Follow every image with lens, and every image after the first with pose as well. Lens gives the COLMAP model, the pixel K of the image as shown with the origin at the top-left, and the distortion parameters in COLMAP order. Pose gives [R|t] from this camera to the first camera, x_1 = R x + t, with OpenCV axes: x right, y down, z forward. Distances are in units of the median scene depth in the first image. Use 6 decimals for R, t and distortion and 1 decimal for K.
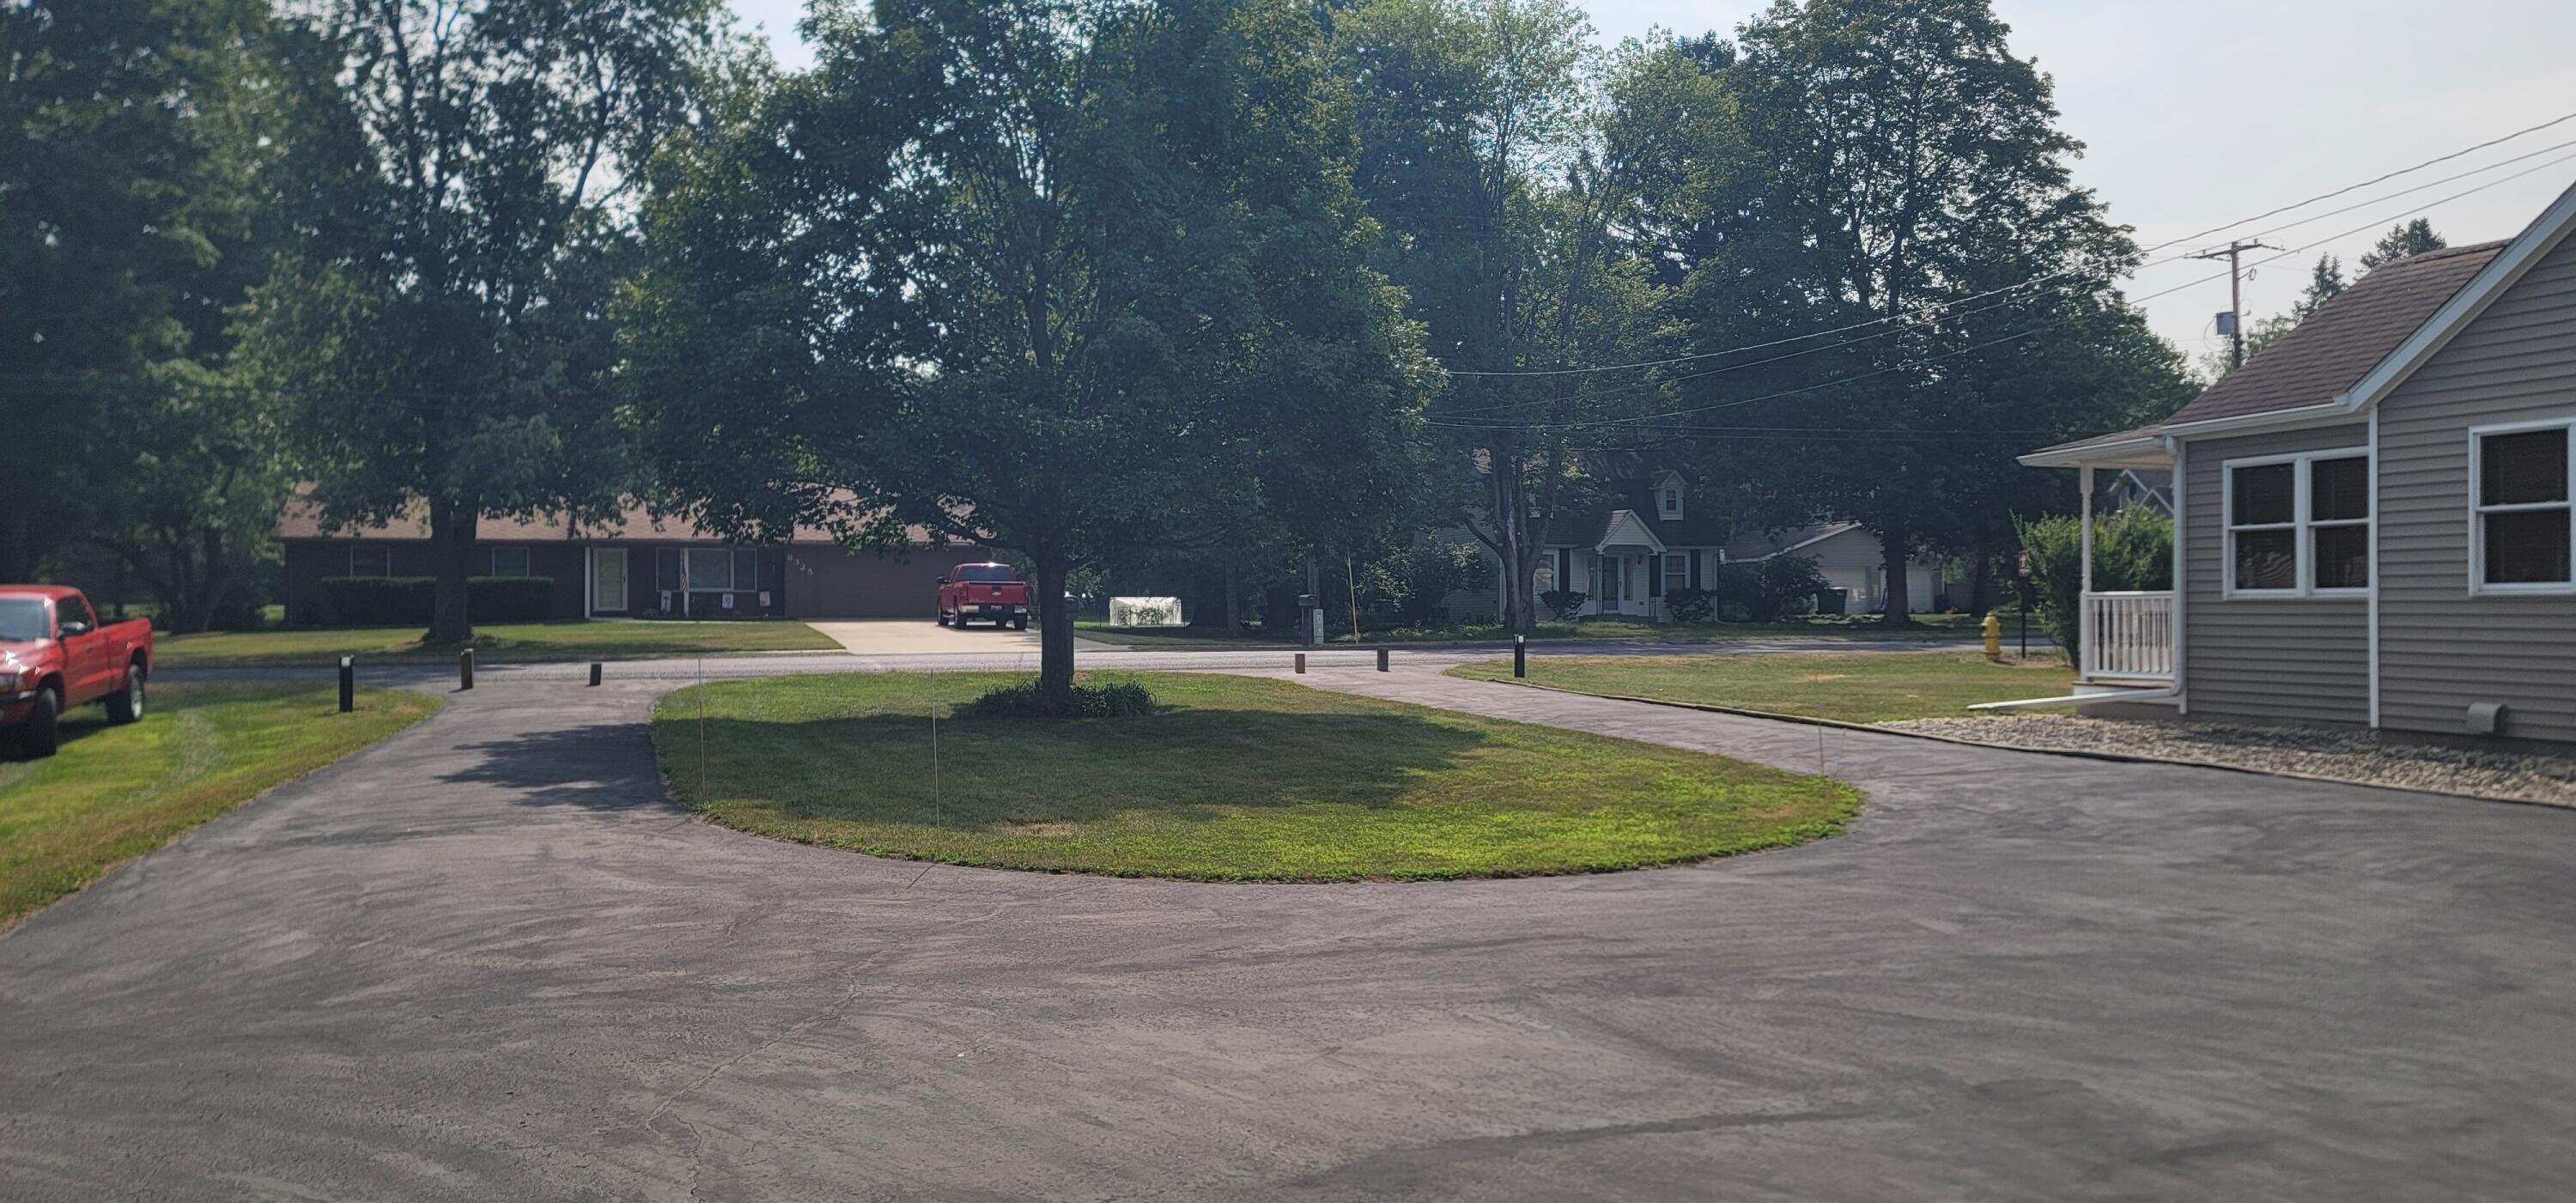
lens RADIAL K [[1864.9, 0, 1299.3], [0, 1864.9, 614.2], [0, 0, 1]] dist [0.076099, -0.003982]
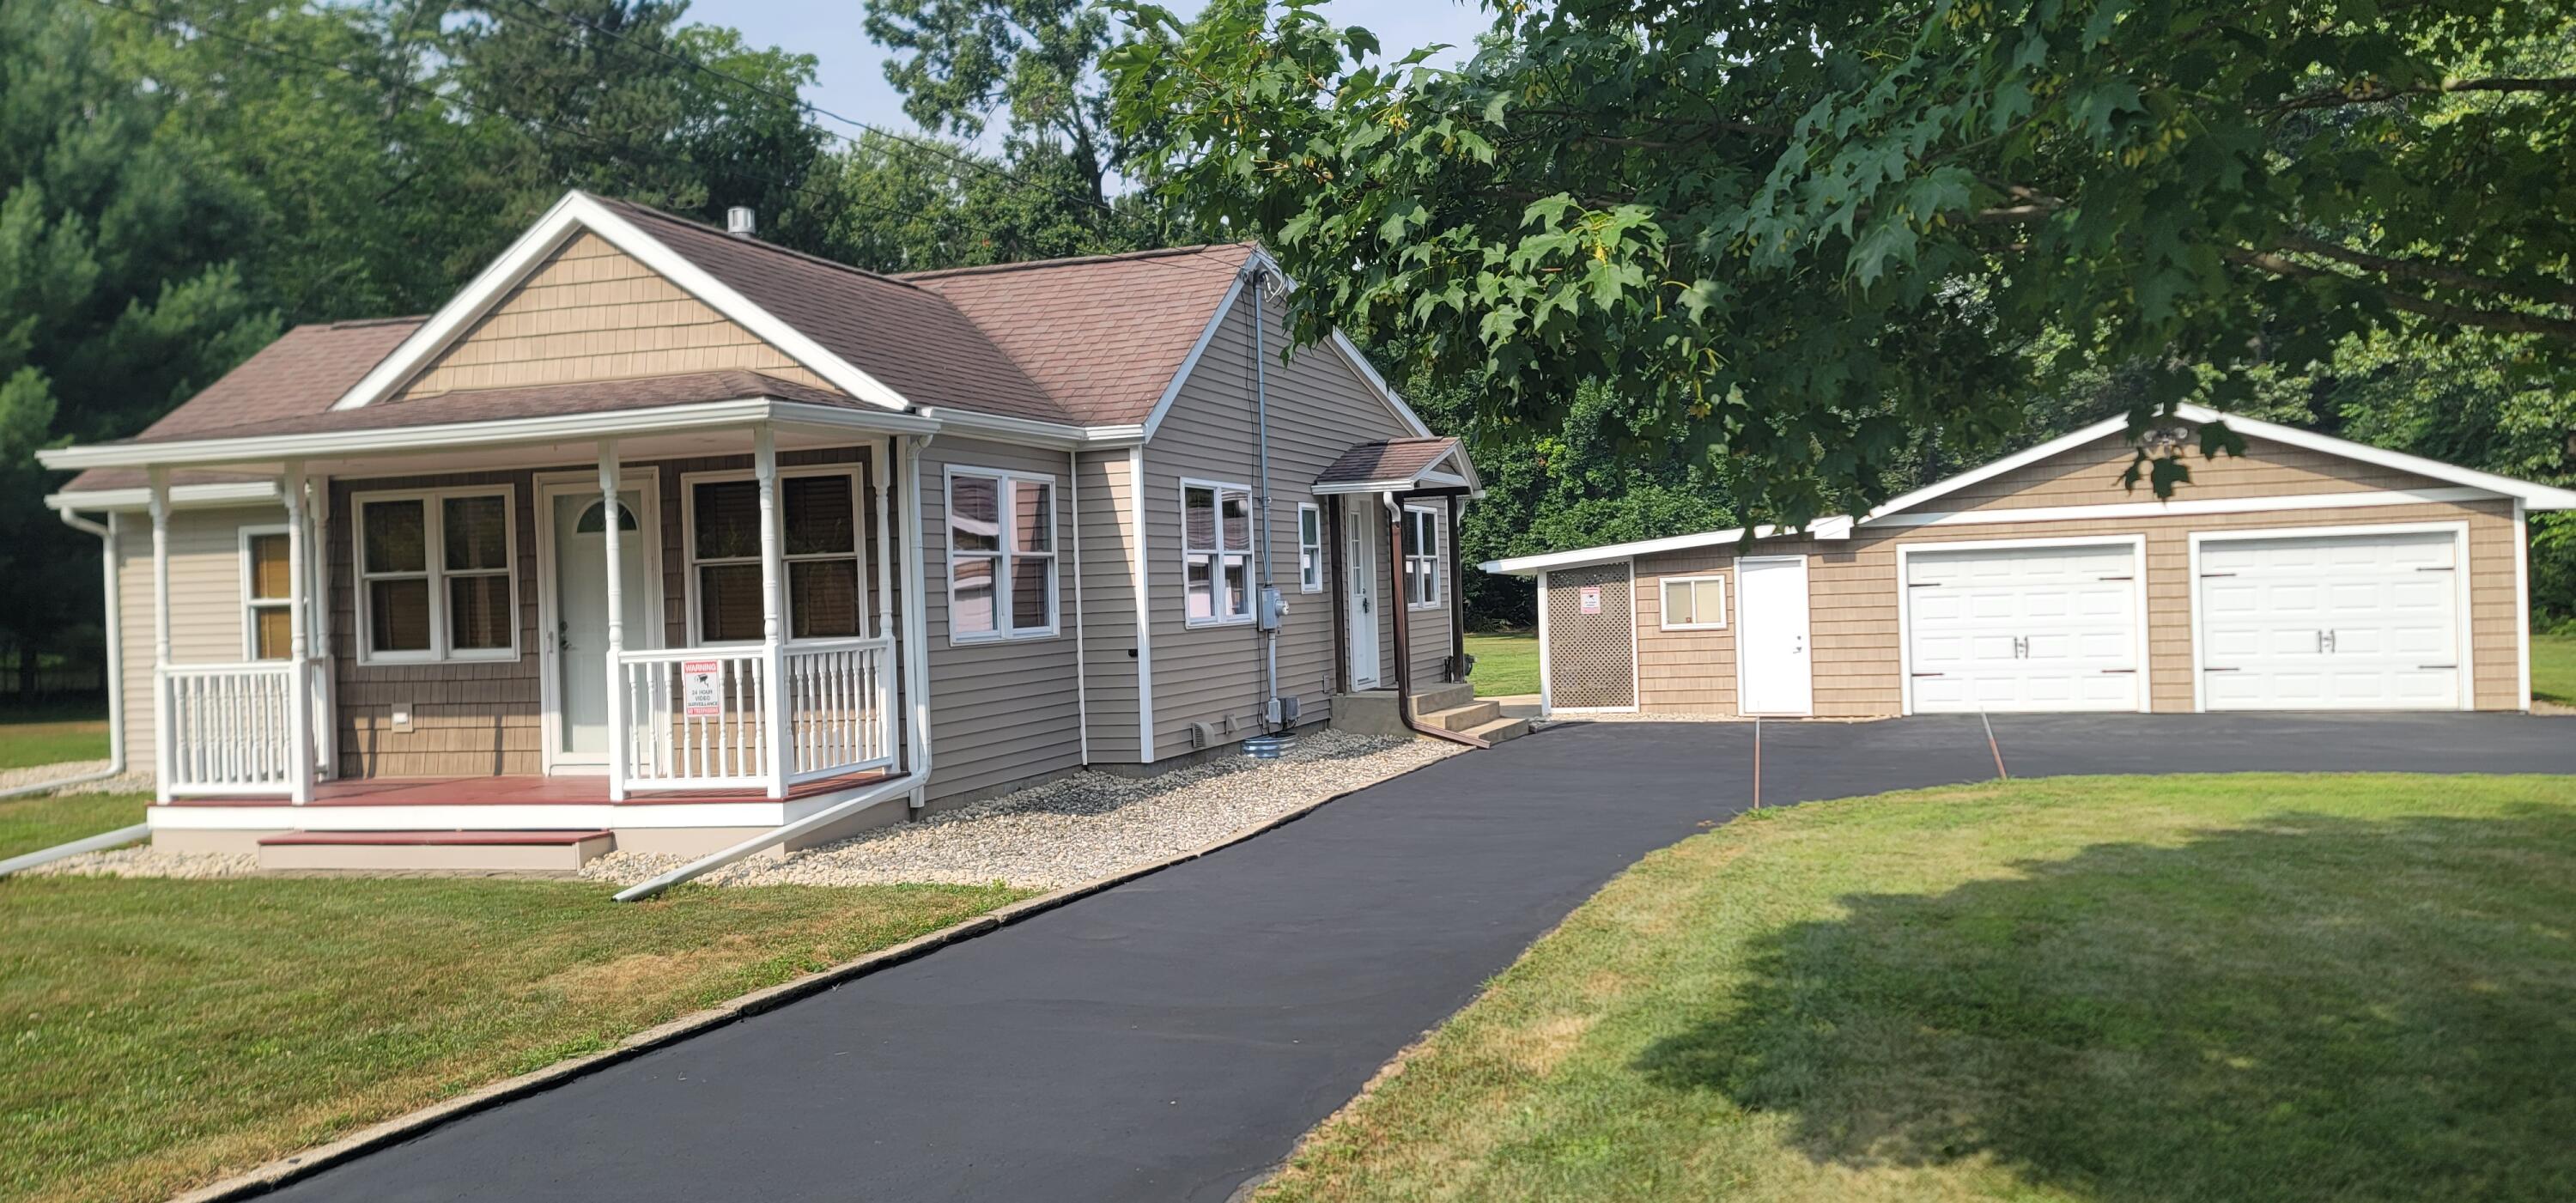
lens RADIAL K [[1885.8, 0, 1315.3], [0, 1885.8, 578.6], [0, 0, 1]] dist [0.090368, -0.066389]
pose [[-0.802350, 0.034629, 0.595848, -0.027128], [0.039069, 0.999222, -0.005462, -0.007713], [-0.595574, 0.018897, -0.803078, 0.474452]]
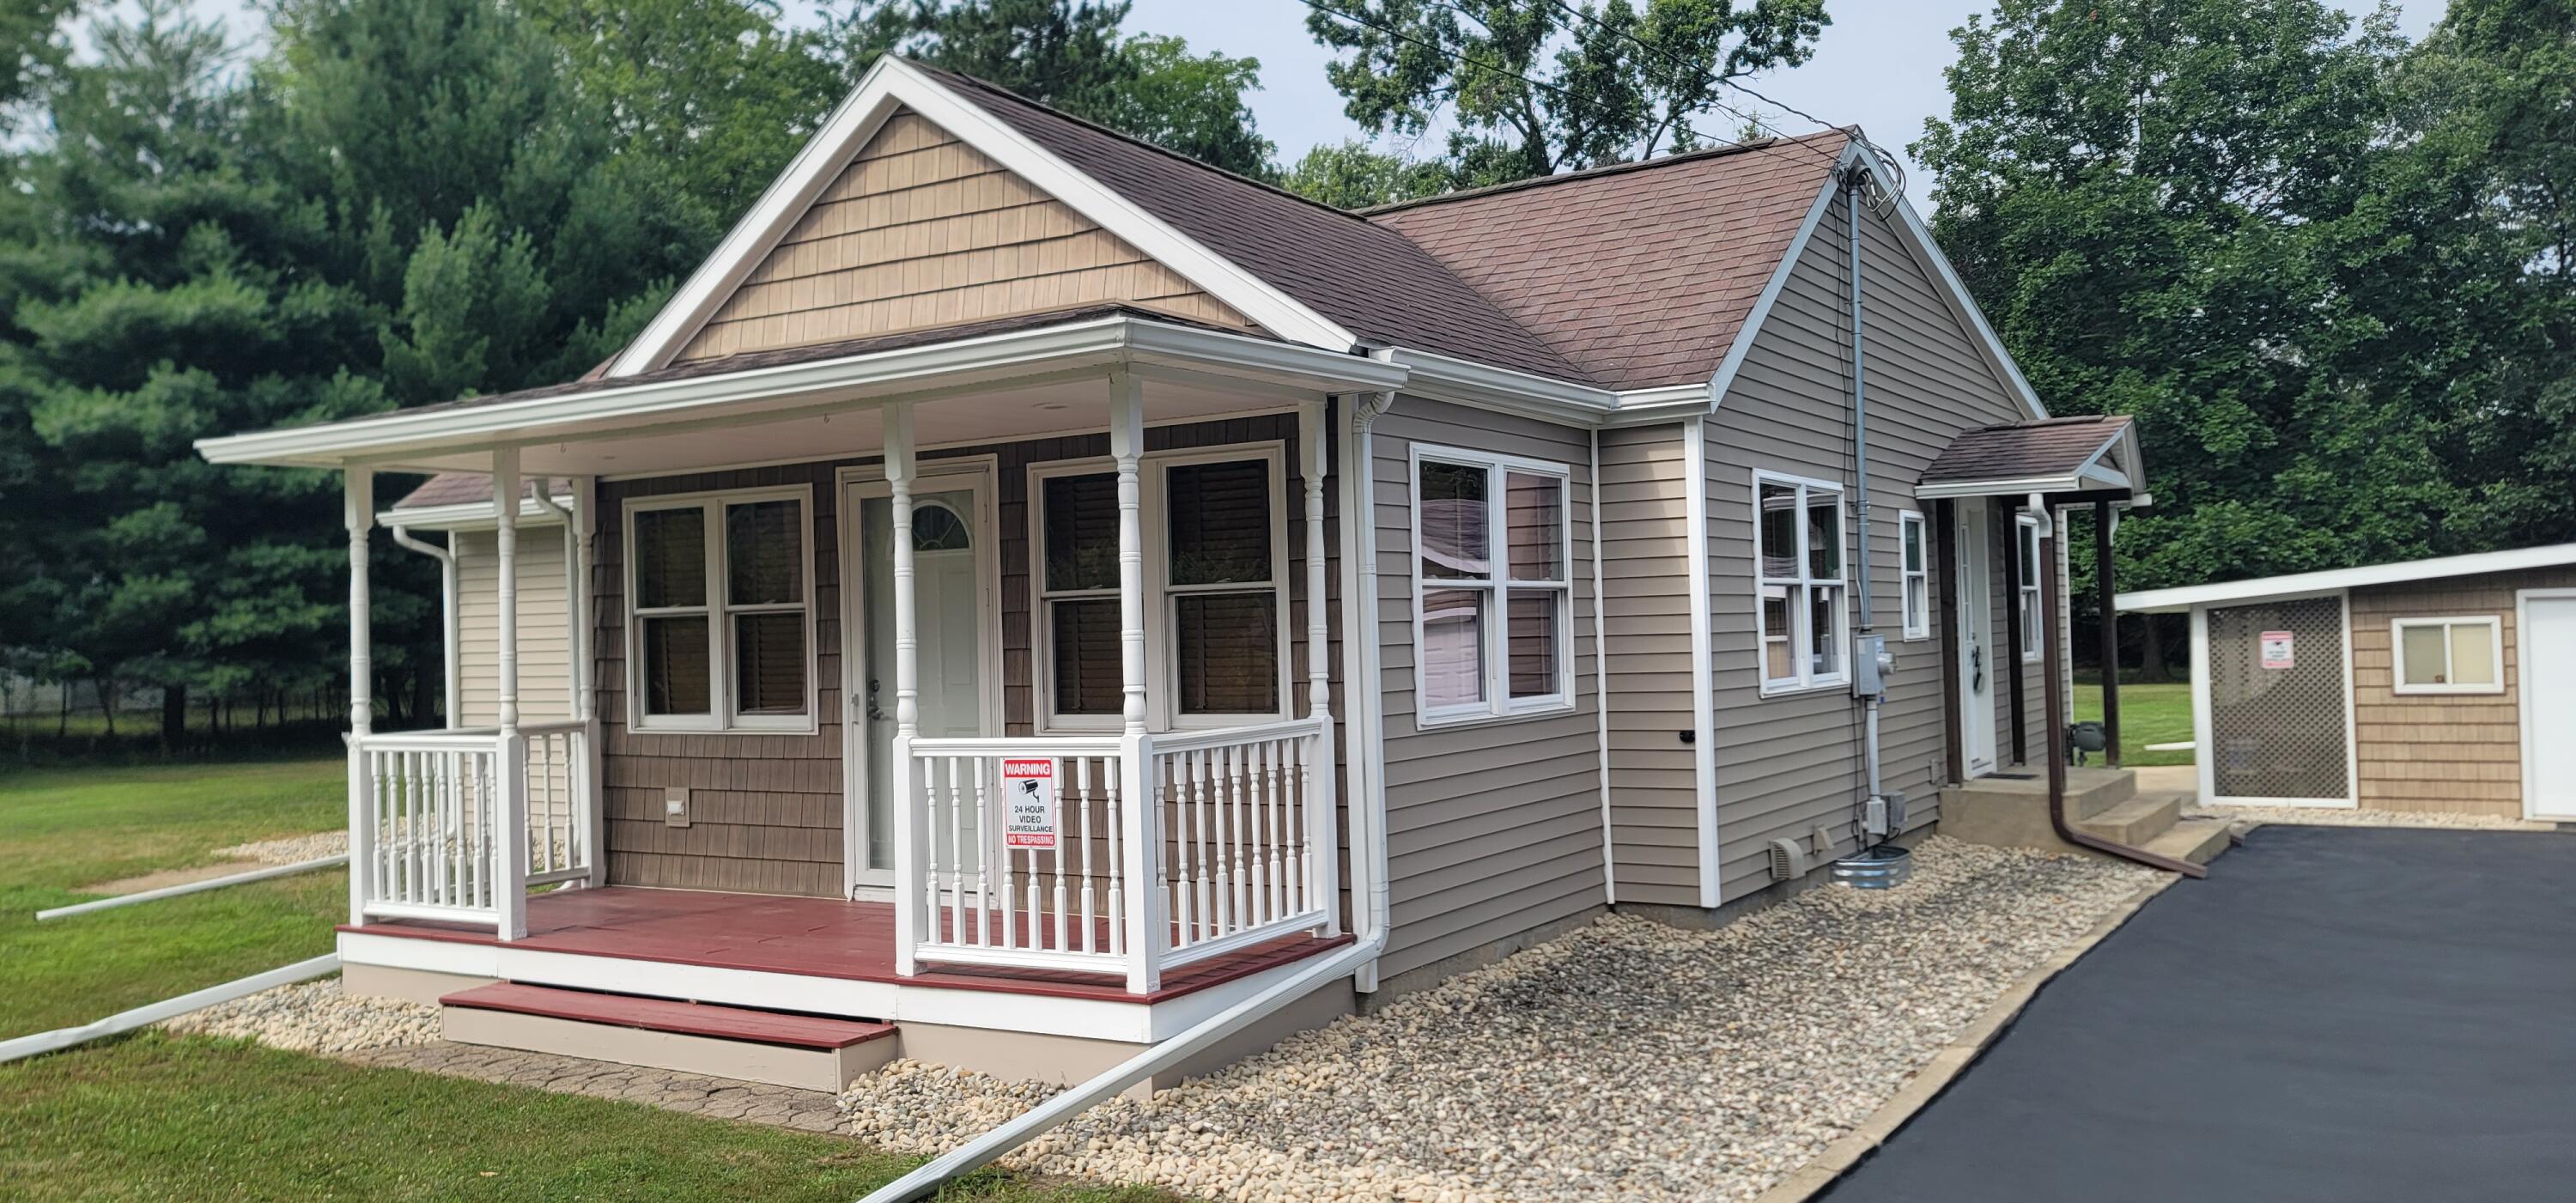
lens RADIAL K [[1885.8, 0, 1272.4], [0, 1885.8, 585.9], [0, 0, 1]] dist [0.090368, -0.066389]
pose [[-0.630522, 0.038447, 0.775219, 0.042175], [0.030532, 0.999228, -0.024724, -0.010418], [-0.775571, 0.008080, -0.631209, 0.414517]]
